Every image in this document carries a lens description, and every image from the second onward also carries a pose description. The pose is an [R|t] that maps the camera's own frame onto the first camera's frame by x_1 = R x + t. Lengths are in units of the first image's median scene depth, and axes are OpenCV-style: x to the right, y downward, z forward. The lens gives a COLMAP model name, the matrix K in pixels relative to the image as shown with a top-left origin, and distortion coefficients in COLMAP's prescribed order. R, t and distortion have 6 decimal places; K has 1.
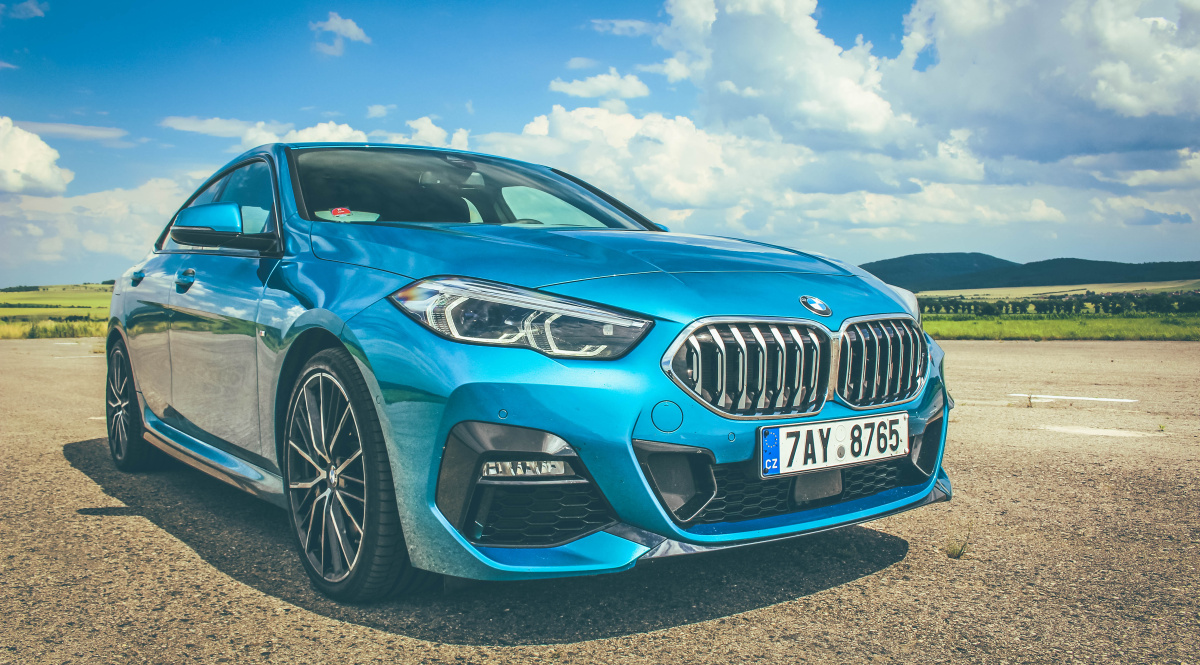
lens RADIAL K [[1059.6, 0, 600.0], [0, 1059.6, 332.5], [0, 0, 1]] dist [-0.095365, 0.023565]
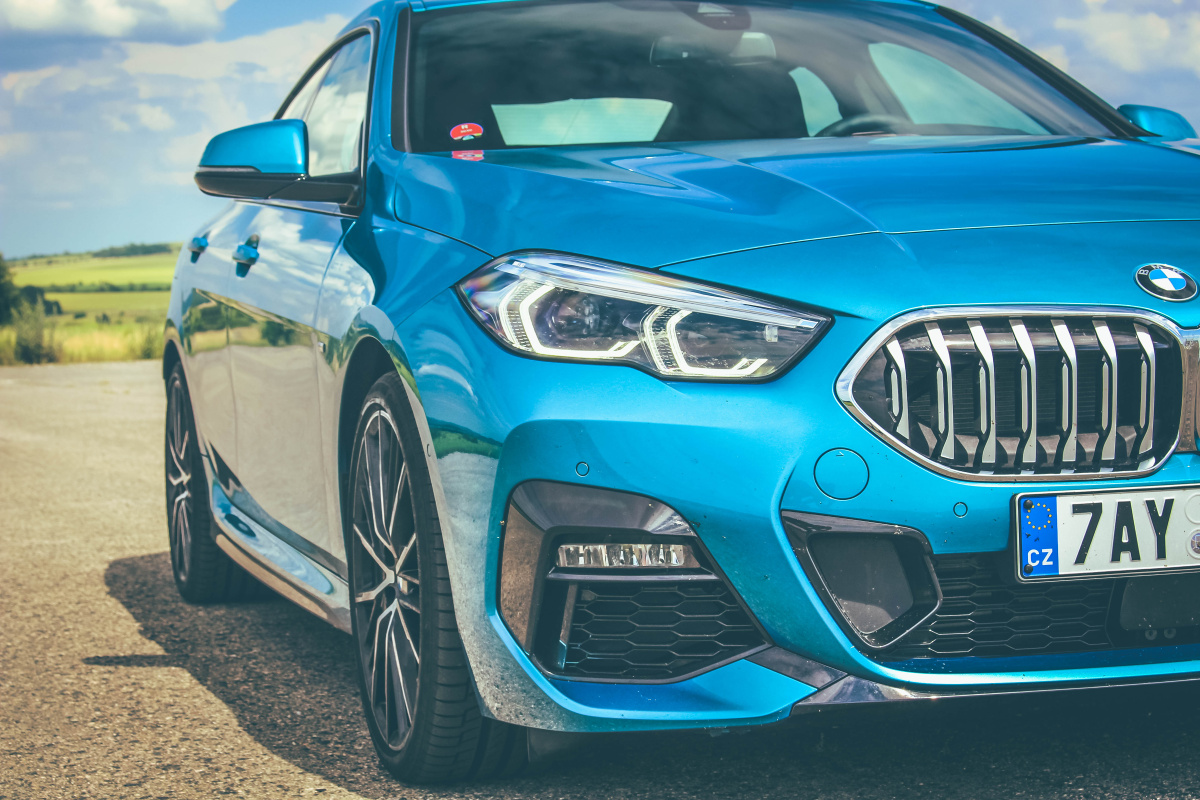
lens RADIAL K [[2692.5, 0, 600.0], [0, 2692.5, 400.0], [0, 0, 1]] dist [0.064990, -0.206589]
pose [[0.938724, -0.008103, -0.344573, 0.418707], [0.016938, 0.999600, 0.022638, -0.000794], [0.344252, -0.027087, 0.938486, -0.452793]]
